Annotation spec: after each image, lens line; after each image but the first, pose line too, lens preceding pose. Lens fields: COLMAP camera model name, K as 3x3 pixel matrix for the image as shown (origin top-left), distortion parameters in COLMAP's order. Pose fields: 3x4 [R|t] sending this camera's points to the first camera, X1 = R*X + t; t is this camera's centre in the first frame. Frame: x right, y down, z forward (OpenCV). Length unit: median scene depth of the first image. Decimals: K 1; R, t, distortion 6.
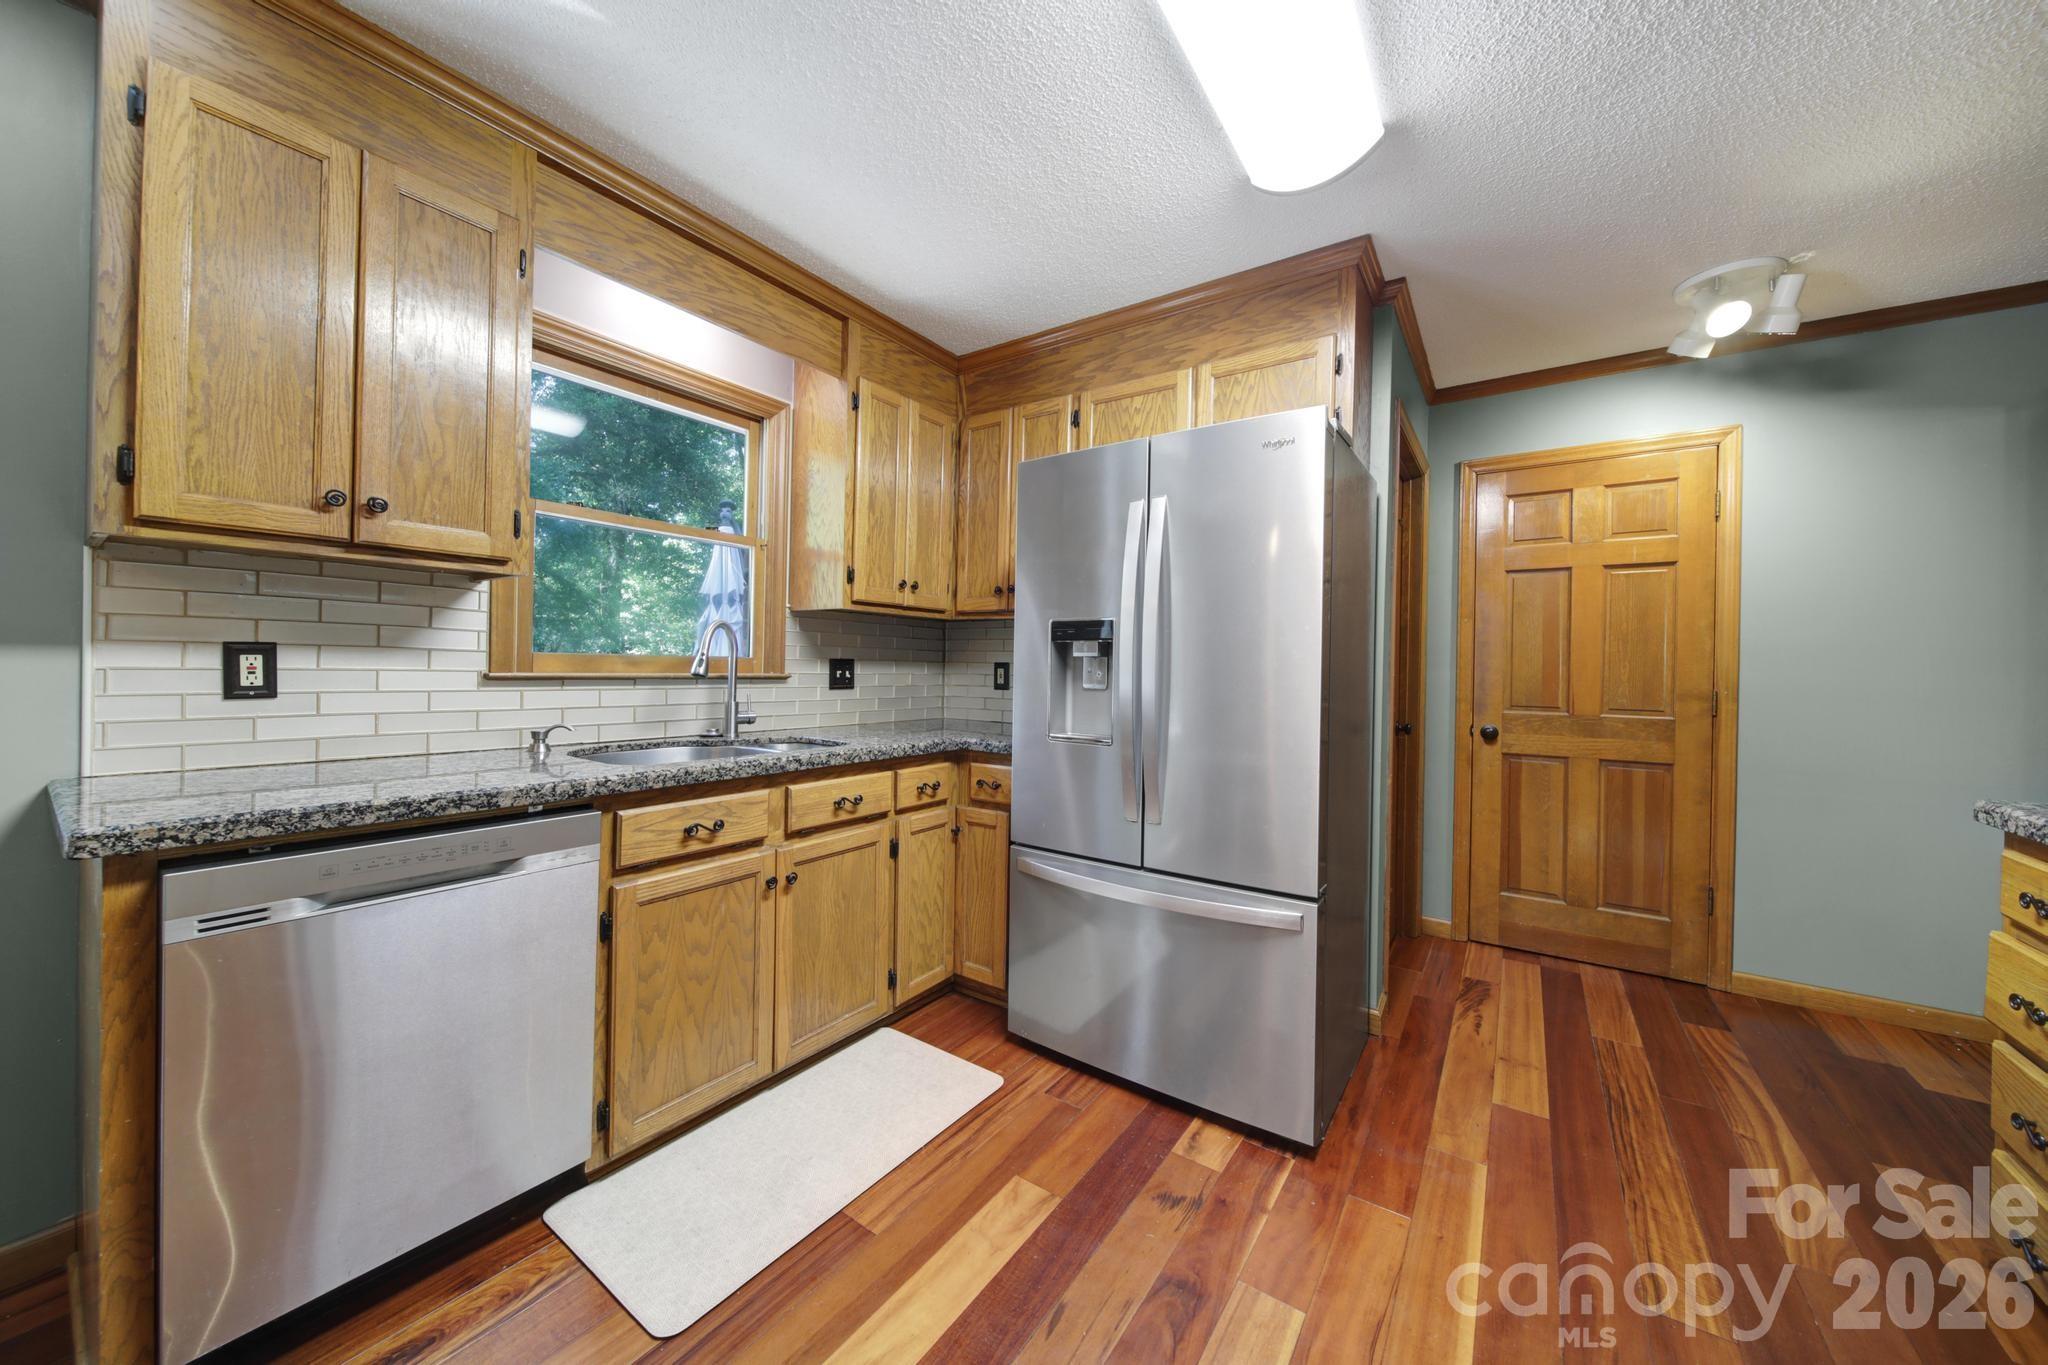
lens RADIAL K [[719.7, 0, 1022.6], [0, 719.7, 671.9], [0, 0, 1]] dist [-0.002032, -0.000092]
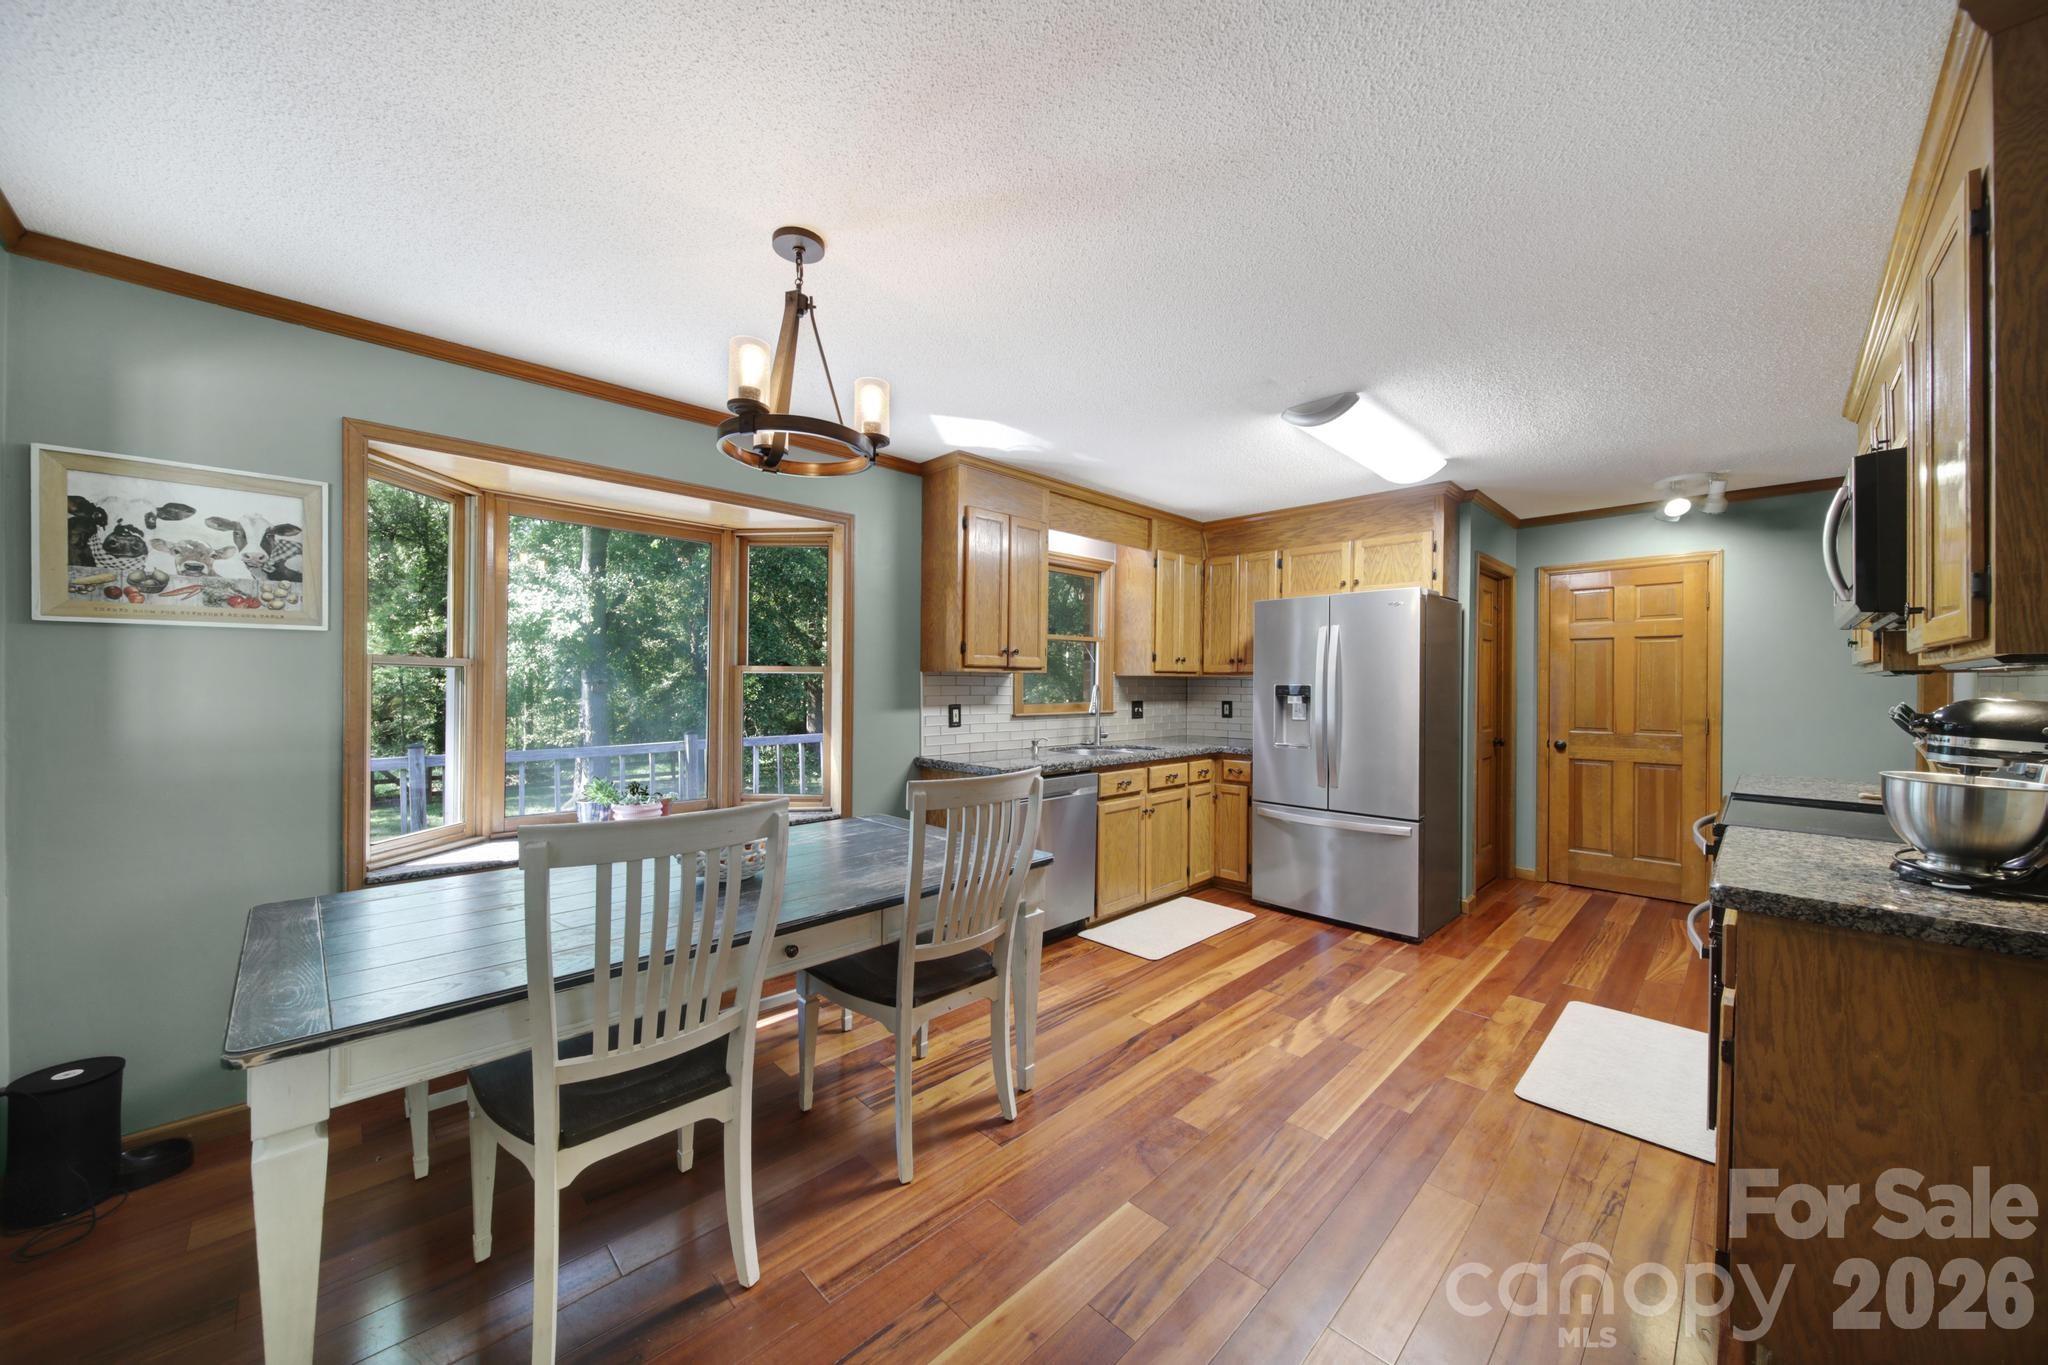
lens RADIAL K [[727.7, 0, 1021.9], [0, 727.7, 687.3], [0, 0, 1]] dist [-0.000067, 0.000011]
pose [[0.982461, -0.011416, -0.186117, -0.234574], [0.011004, 0.999934, -0.003246, -0.057770], [0.186142, 0.001141, 0.982522, -0.928466]]
